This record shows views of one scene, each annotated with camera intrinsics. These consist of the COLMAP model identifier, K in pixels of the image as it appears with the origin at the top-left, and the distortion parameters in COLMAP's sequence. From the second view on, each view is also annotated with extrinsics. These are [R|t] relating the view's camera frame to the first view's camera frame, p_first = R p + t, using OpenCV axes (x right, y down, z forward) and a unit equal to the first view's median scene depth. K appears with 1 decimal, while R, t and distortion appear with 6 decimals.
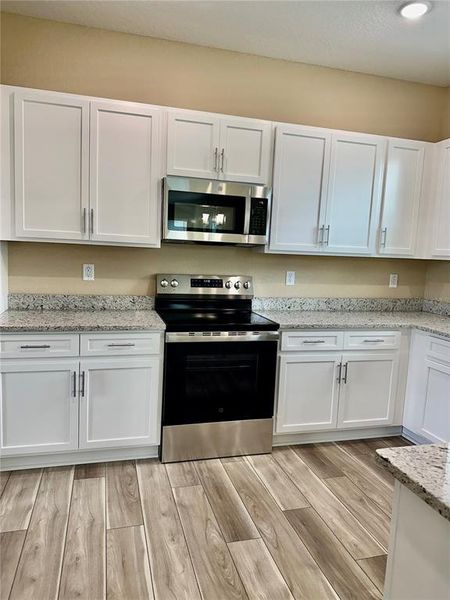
lens RADIAL K [[420.5, 0, 225.2], [0, 420.5, 300.7], [0, 0, 1]] dist [0.100779, -0.166177]
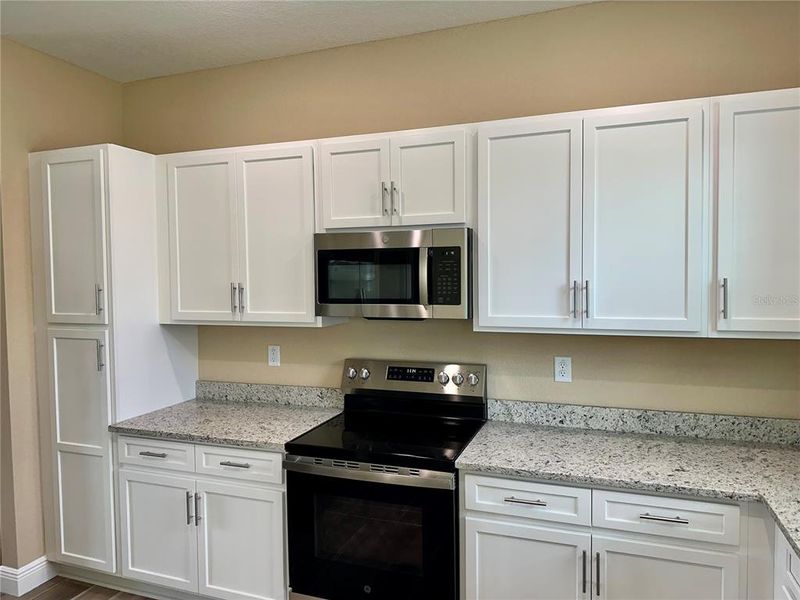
lens RADIAL K [[560.6, 0, 404.3], [0, 560.6, 292.8], [0, 0, 1]] dist [0.100779, -0.166177]
pose [[0.809730, -0.034259, -0.585801, 0.494320], [-0.021588, 0.995879, -0.088082, -0.096624], [0.586405, 0.083969, 0.805654, 0.288083]]
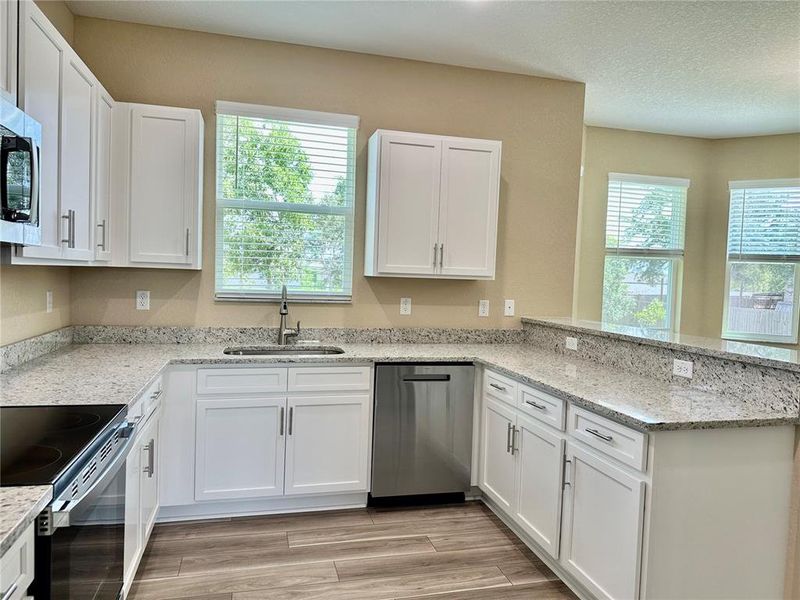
lens RADIAL K [[564.6, 0, 398.7], [0, 564.6, 299.3], [0, 0, 1]] dist [0.068500, -0.092100]
pose [[0.026587, -0.085005, 0.996026, -0.504826], [0.085376, 0.992930, 0.082462, -0.092485], [-0.995994, 0.082844, 0.033656, 0.583381]]
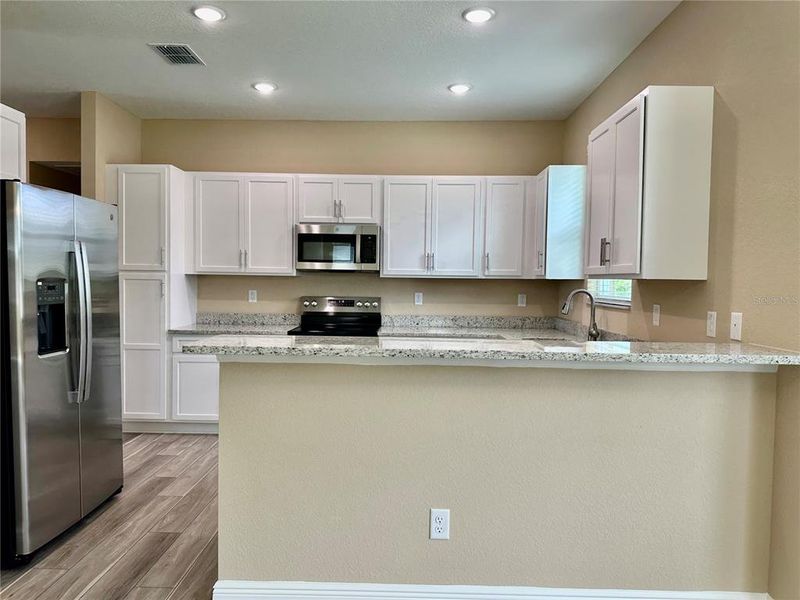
lens RADIAL K [[561.0, 0, 398.4], [0, 561.0, 300.2], [0, 0, 1]] dist [0.104766, -0.117457]
pose [[0.957227, -0.020901, -0.288581, 0.625689], [-0.005246, 0.995970, -0.089534, 0.101672], [0.289289, 0.087218, 0.953260, -0.552656]]
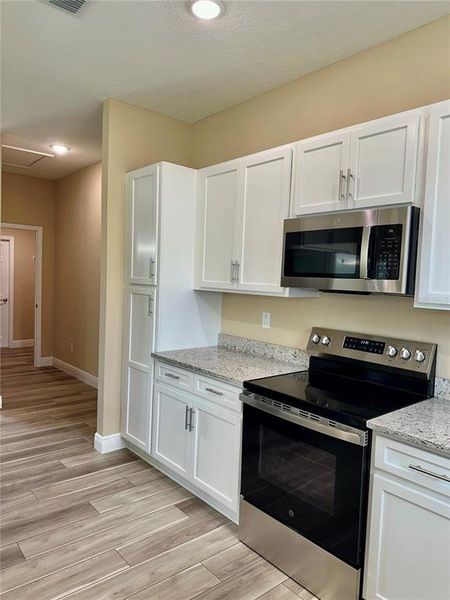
lens RADIAL K [[423.4, 0, 227.0], [0, 423.4, 303.6], [0, 0, 1]] dist [0.068500, -0.092100]
pose [[0.418663, 0.027292, -0.907731, 0.563901], [-0.128591, 0.991259, -0.029506, -0.064861], [0.898991, 0.129079, 0.418513, 0.485517]]
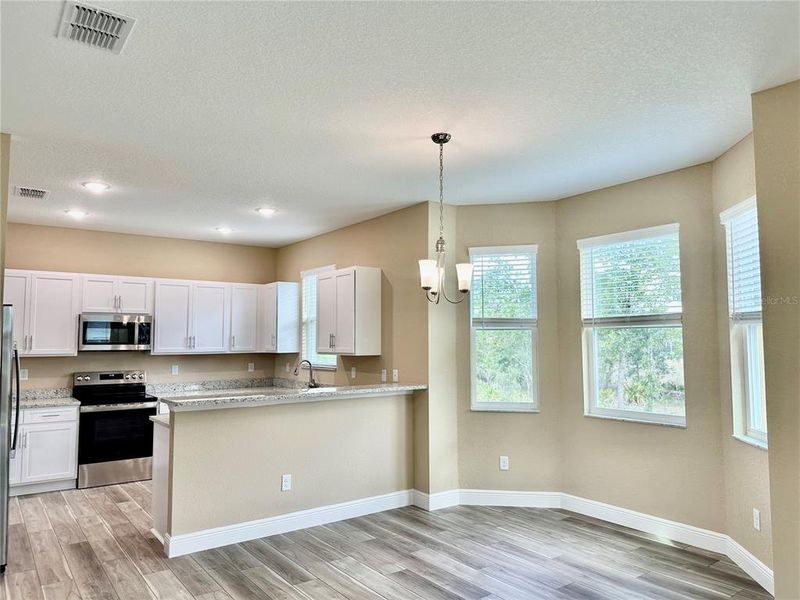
lens RADIAL K [[556.2, 0, 414.5], [0, 556.2, 298.9], [0, 0, 1]] dist [0.009448, -0.042807]
pose [[0.923400, -0.021755, 0.383222, 0.214964], [0.092435, 0.981613, -0.167006, 0.125792], [-0.372543, 0.189636, 0.908433, -1.358125]]
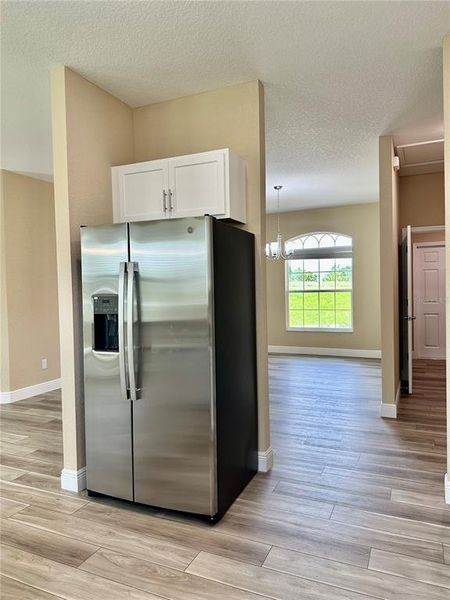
lens RADIAL K [[420.8, 0, 224.7], [0, 420.8, 301.5], [0, 0, 1]] dist [0.104766, -0.117457]
pose [[-0.649486, -0.002578, -0.760369, 0.347156], [-0.096064, 0.992260, 0.078691, -0.086380], [0.754281, 0.124153, -0.644707, 0.883905]]
